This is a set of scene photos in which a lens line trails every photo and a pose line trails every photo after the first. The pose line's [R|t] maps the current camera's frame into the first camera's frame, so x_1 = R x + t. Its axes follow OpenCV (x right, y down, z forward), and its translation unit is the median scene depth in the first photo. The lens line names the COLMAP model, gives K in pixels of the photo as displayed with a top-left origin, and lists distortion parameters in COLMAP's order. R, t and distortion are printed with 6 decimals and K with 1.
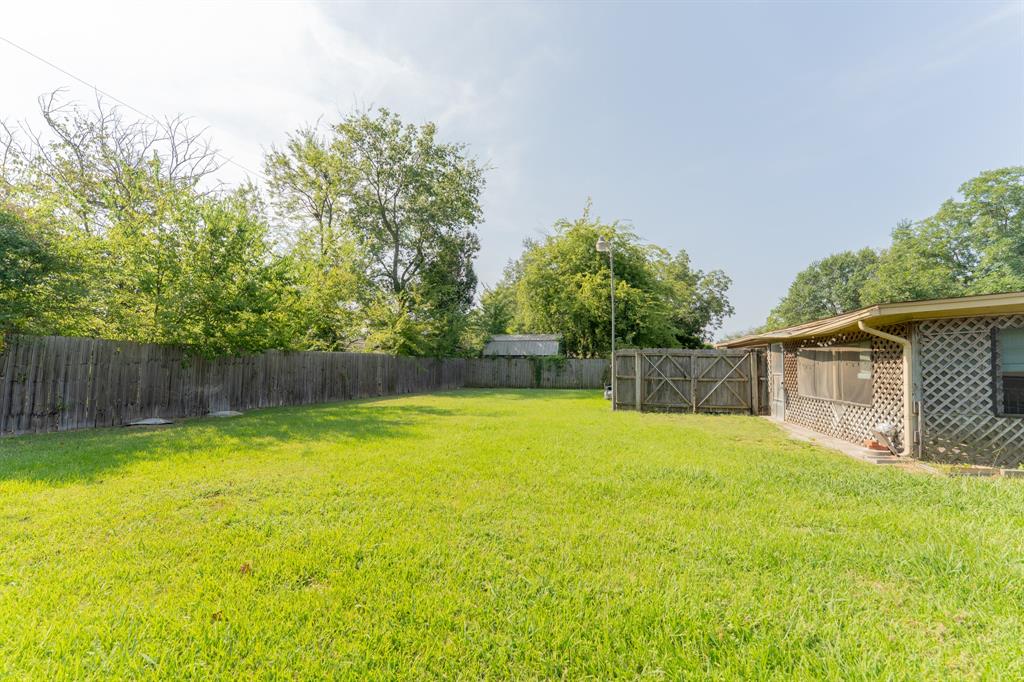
lens RADIAL K [[411.7, 0, 512.8], [0, 411.7, 336.5], [0, 0, 1]] dist [0.000790, 0.000139]
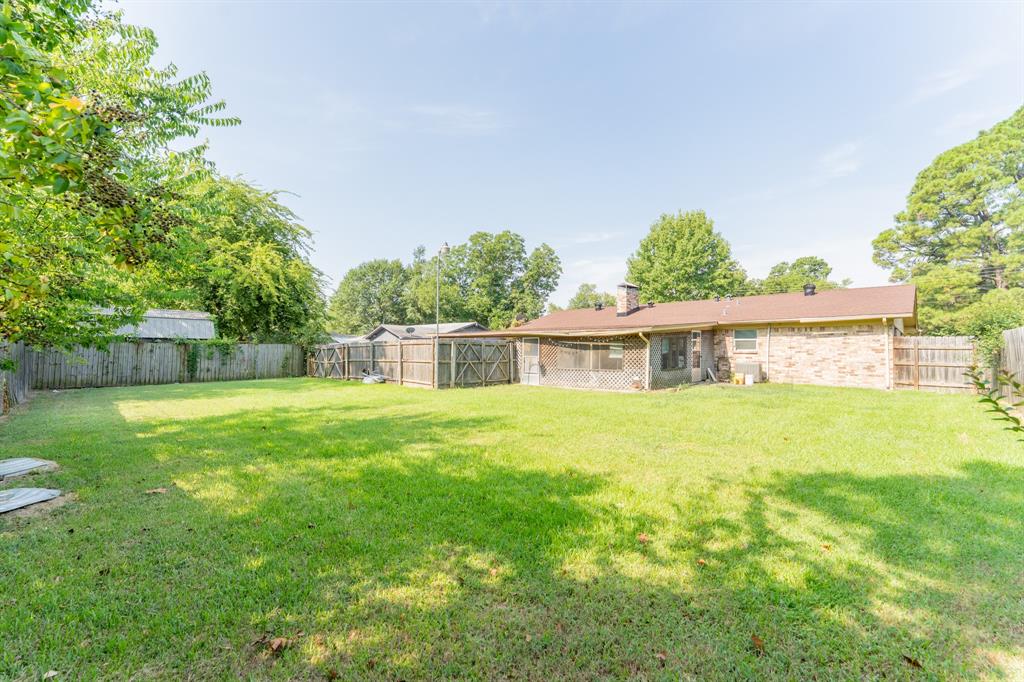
lens RADIAL K [[411.7, 0, 512.8], [0, 411.7, 336.5], [0, 0, 1]] dist [0.000790, 0.000139]
pose [[0.460252, 0.022049, 0.887514, -0.704423], [-0.058378, 0.998280, 0.005473, 0.007014], [-0.885867, -0.054330, 0.460748, 0.276603]]
